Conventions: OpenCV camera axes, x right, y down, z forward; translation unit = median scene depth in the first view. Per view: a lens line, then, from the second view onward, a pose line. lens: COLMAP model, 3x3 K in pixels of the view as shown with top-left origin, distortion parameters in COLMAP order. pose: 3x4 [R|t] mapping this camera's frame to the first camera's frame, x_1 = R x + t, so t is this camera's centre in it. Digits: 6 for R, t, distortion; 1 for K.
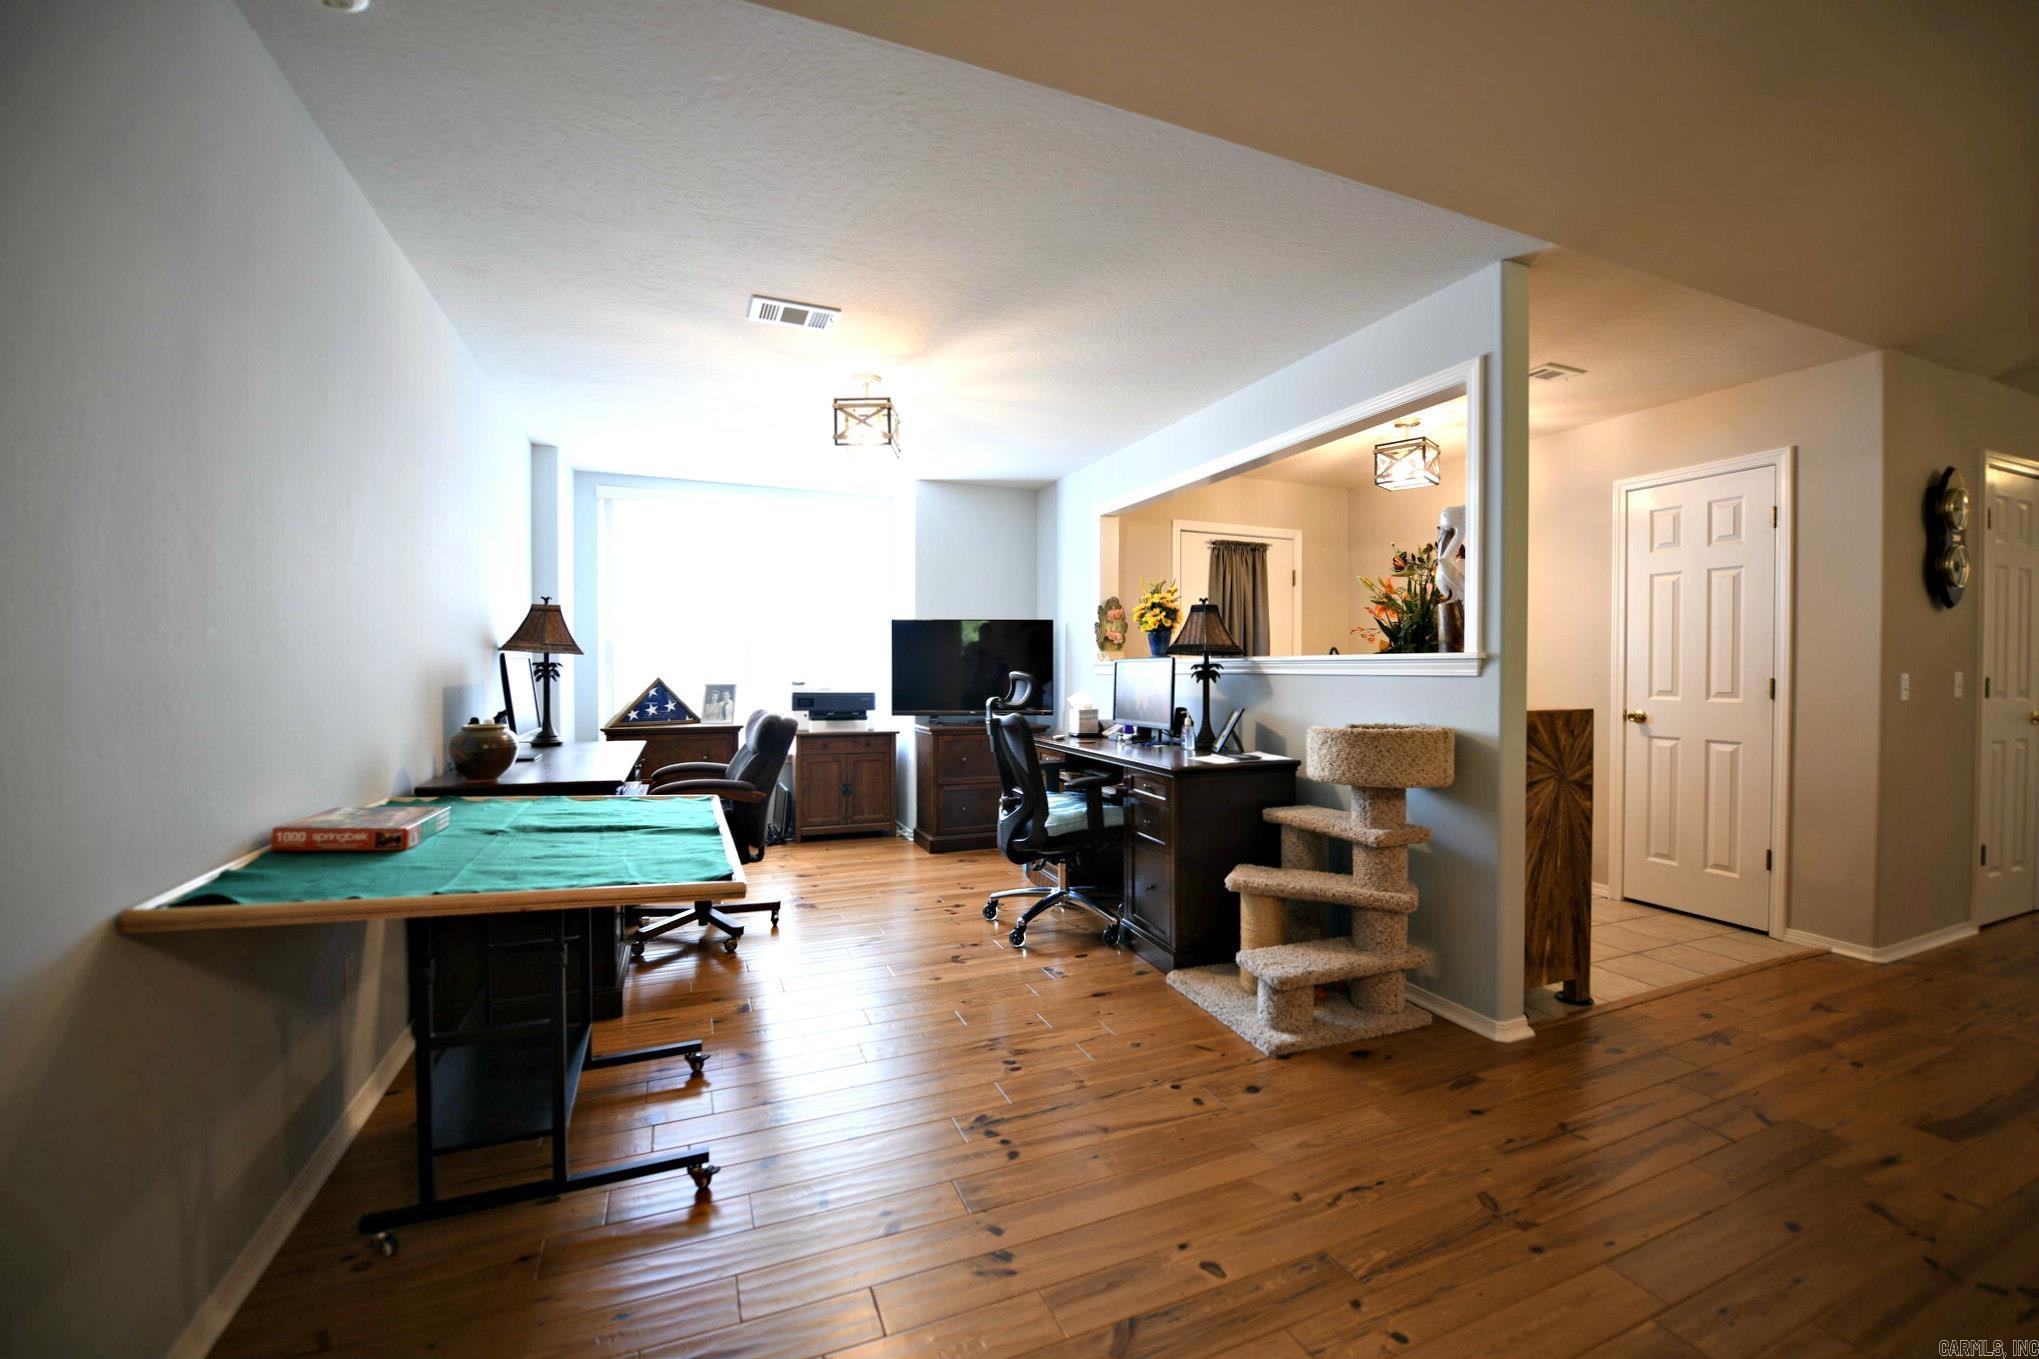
lens RADIAL K [[821.2, 0, 1023.7], [0, 821.2, 673.9], [0, 0, 1]] dist [-0.014643, -0.003084]
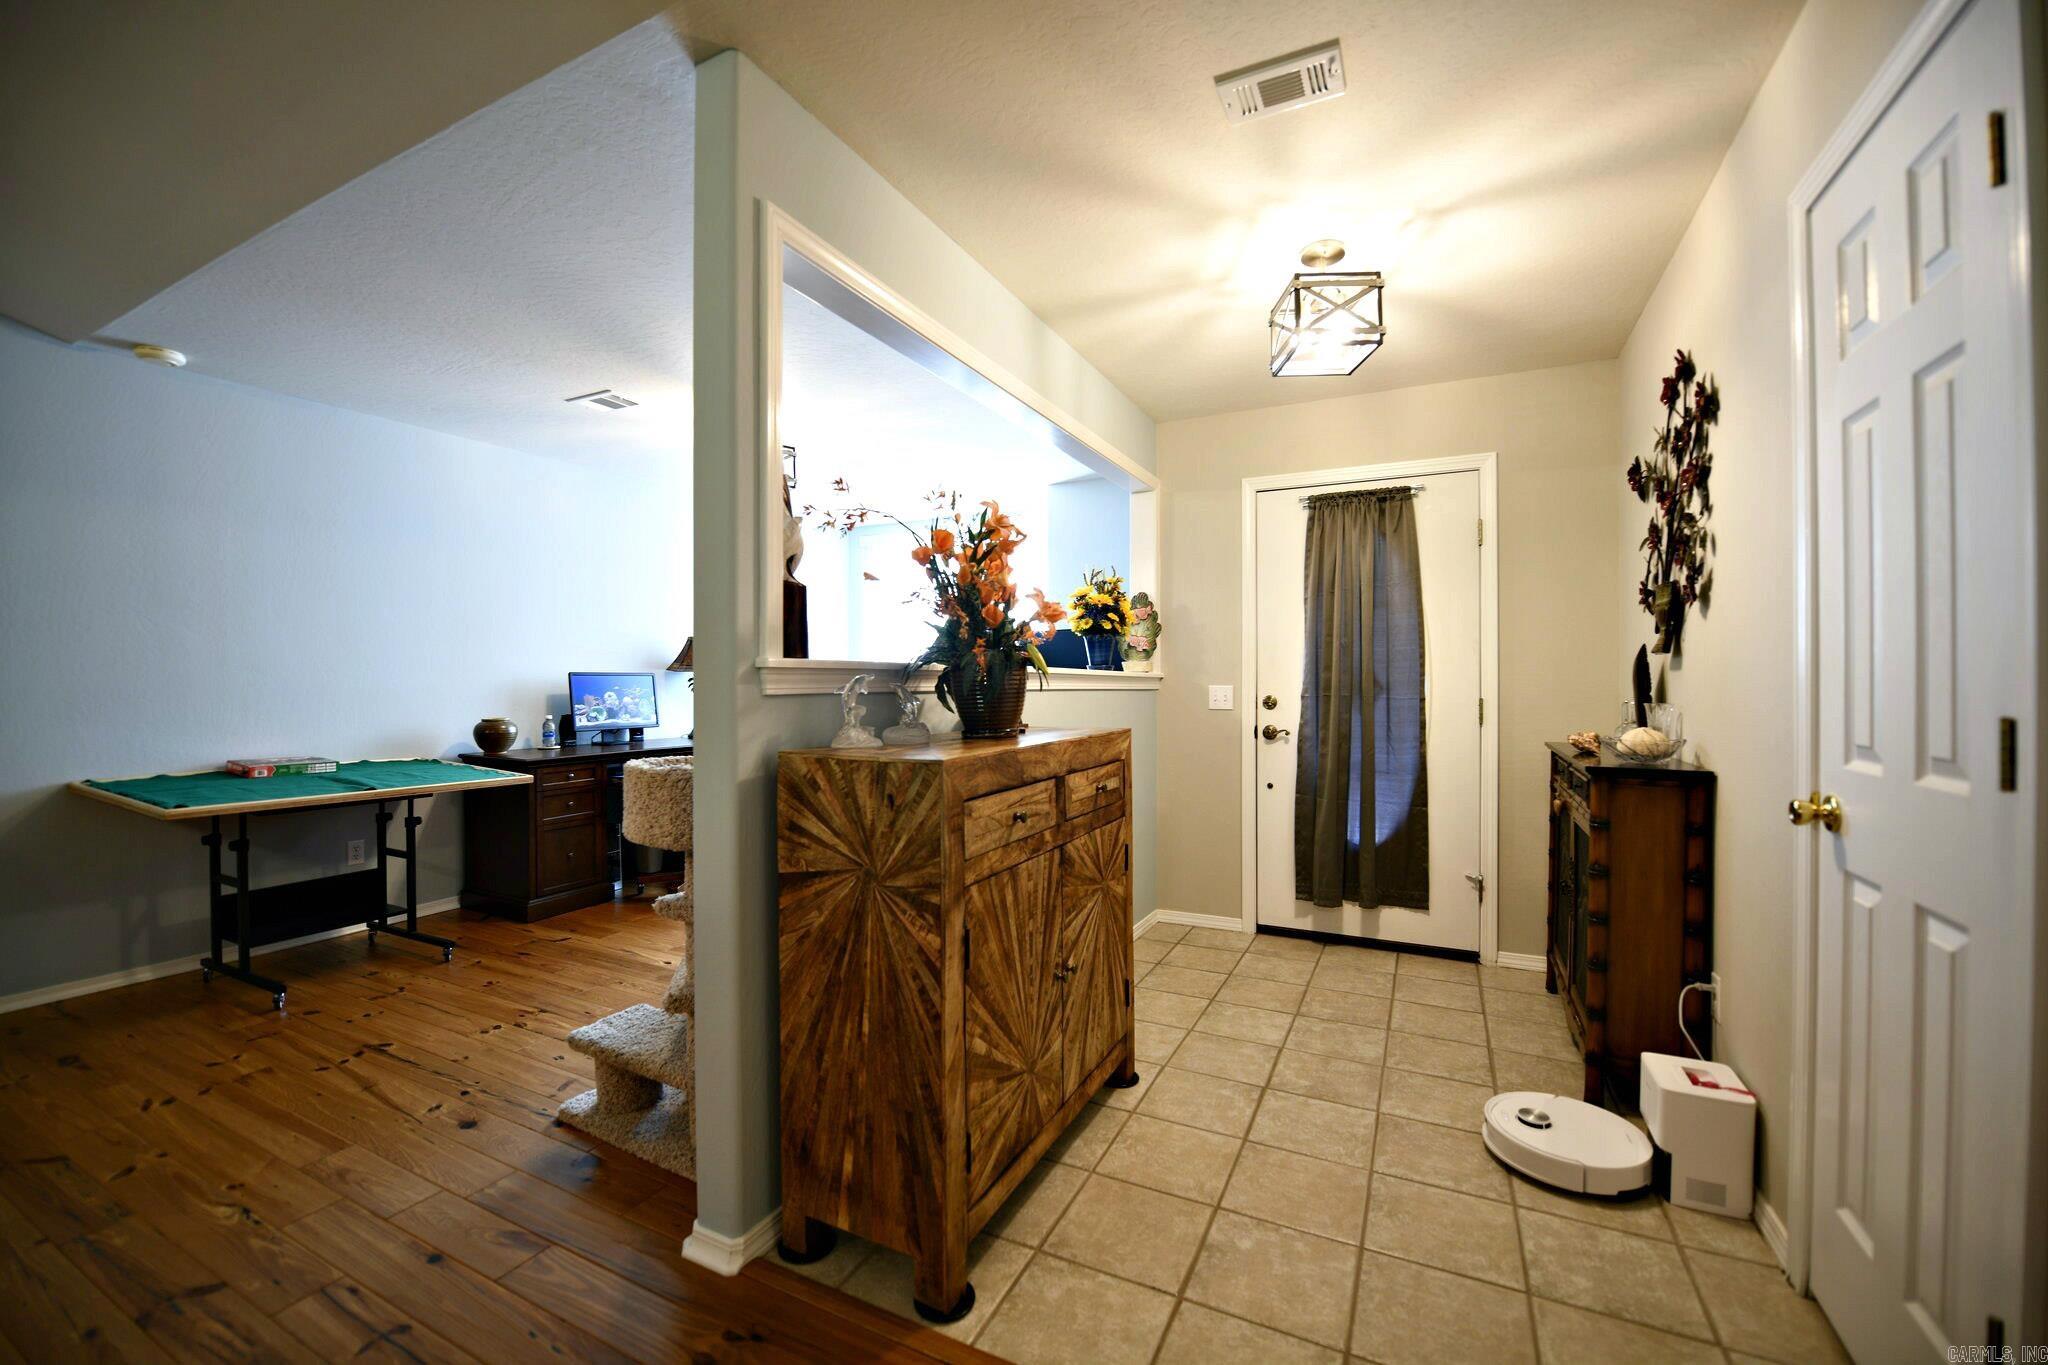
lens RADIAL K [[824.8, 0, 1012.1], [0, 824.8, 682.3], [0, 0, 1]] dist [-0.014643, -0.003084]
pose [[0.646726, -0.001597, -0.762720, 0.862982], [-0.005002, 0.999967, -0.006336, -0.002602], [0.762706, 0.007913, 0.646697, 0.528201]]
